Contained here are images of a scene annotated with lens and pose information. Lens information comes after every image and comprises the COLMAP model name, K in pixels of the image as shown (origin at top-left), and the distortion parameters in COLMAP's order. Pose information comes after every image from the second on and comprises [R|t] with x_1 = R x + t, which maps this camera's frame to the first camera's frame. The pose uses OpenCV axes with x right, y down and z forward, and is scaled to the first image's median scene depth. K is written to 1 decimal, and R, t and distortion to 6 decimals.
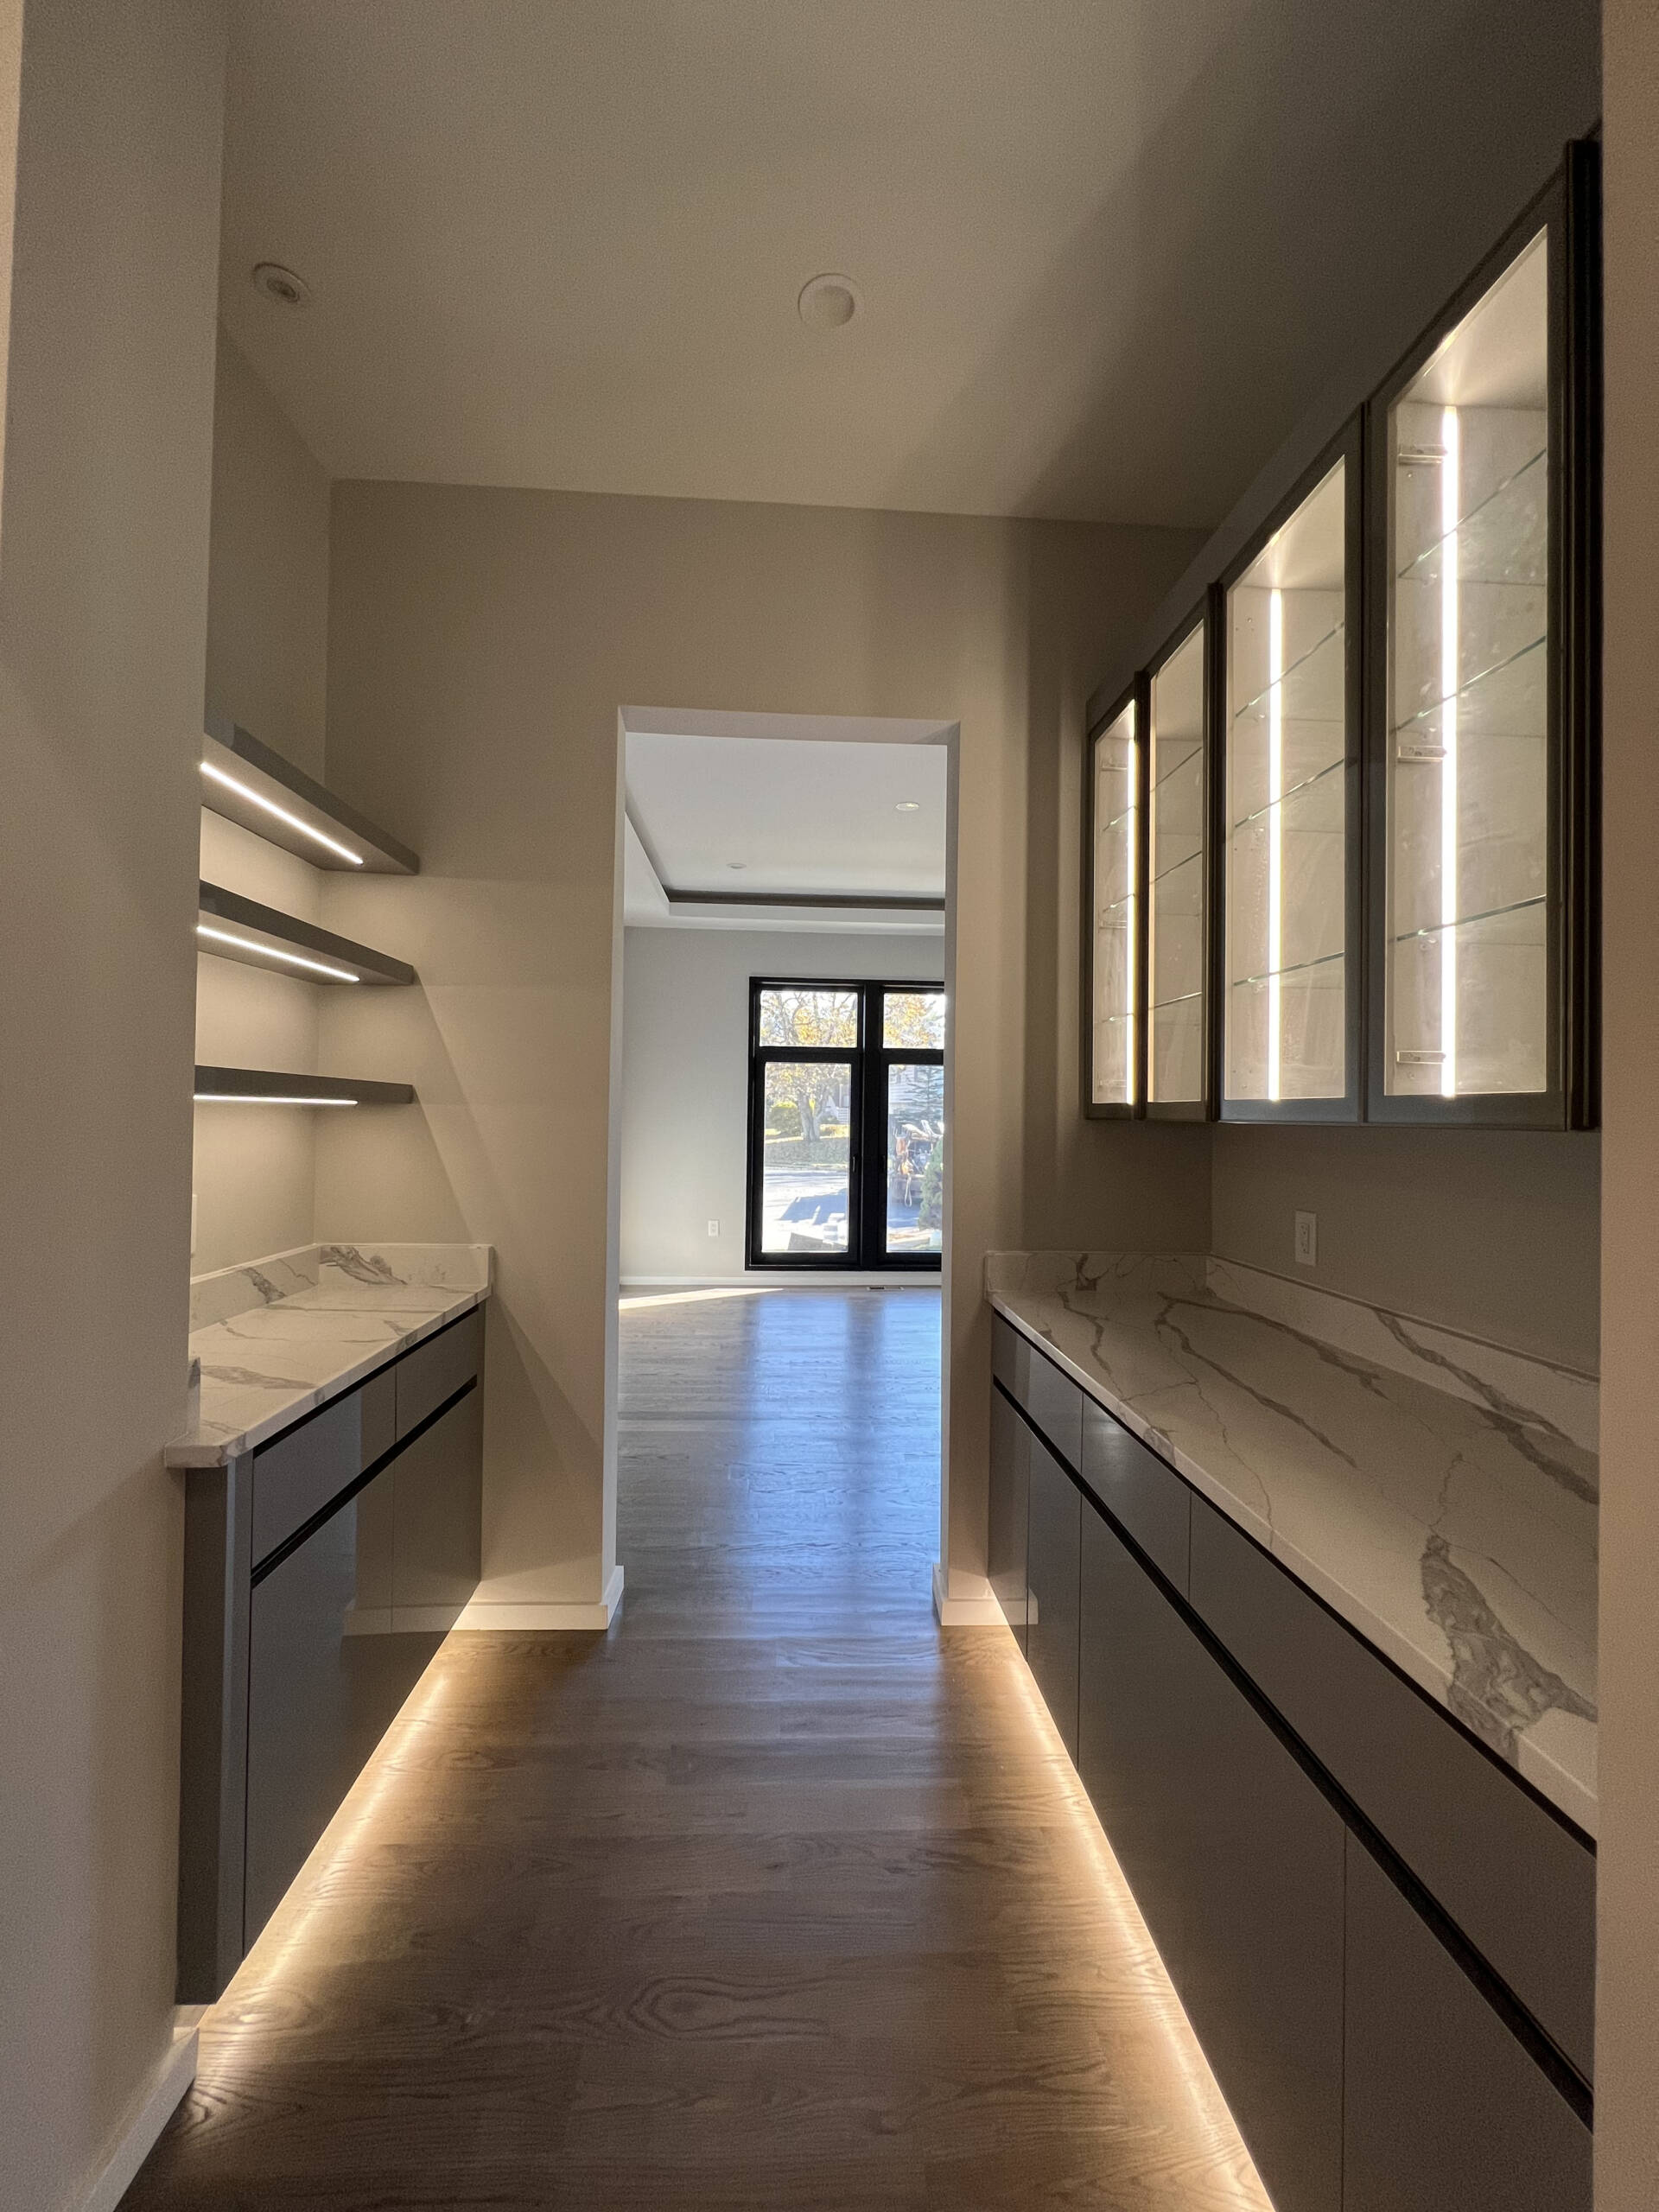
lens RADIAL K [[886.7, 0, 826.5], [0, 886.7, 1101.2], [0, 0, 1]] dist [-0.003109, 0.001266]
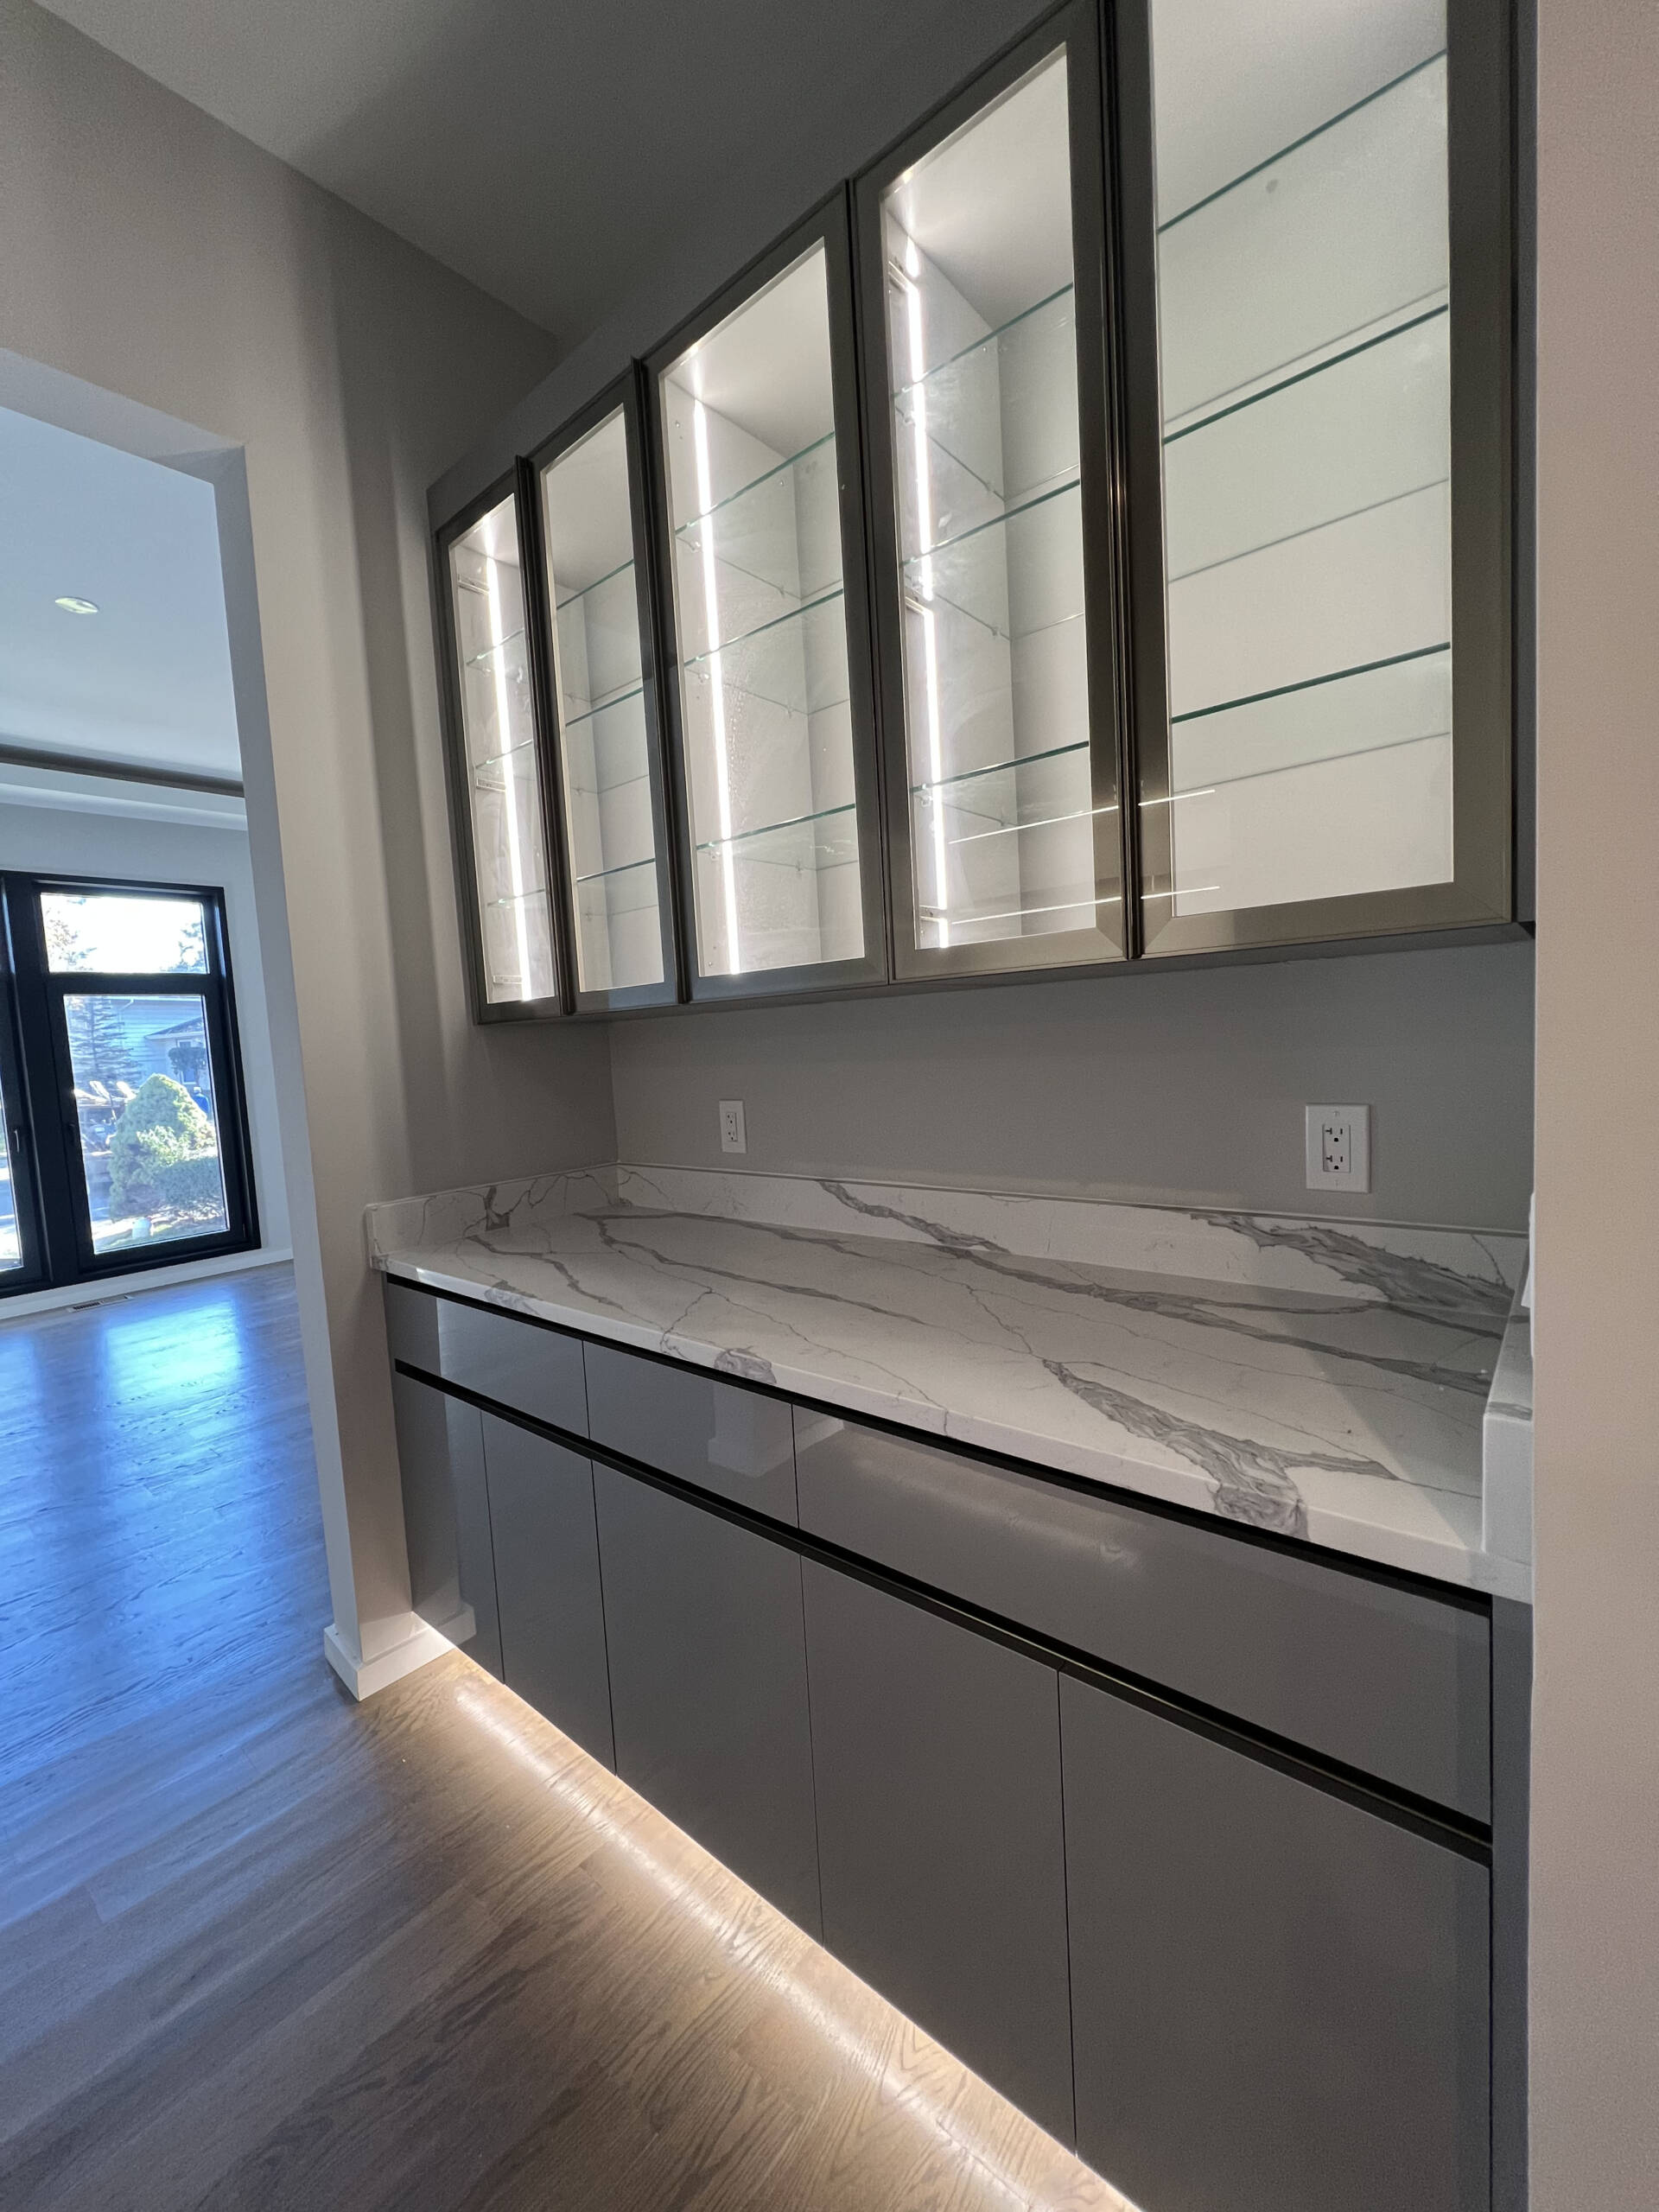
lens RADIAL K [[886.7, 0, 826.5], [0, 886.7, 1101.2], [0, 0, 1]] dist [-0.003109, 0.001266]
pose [[0.687669, -0.106110, 0.718228, -0.118670], [0.055969, 0.994066, 0.093275, 0.045808], [-0.723864, -0.023944, 0.689527, 0.279290]]
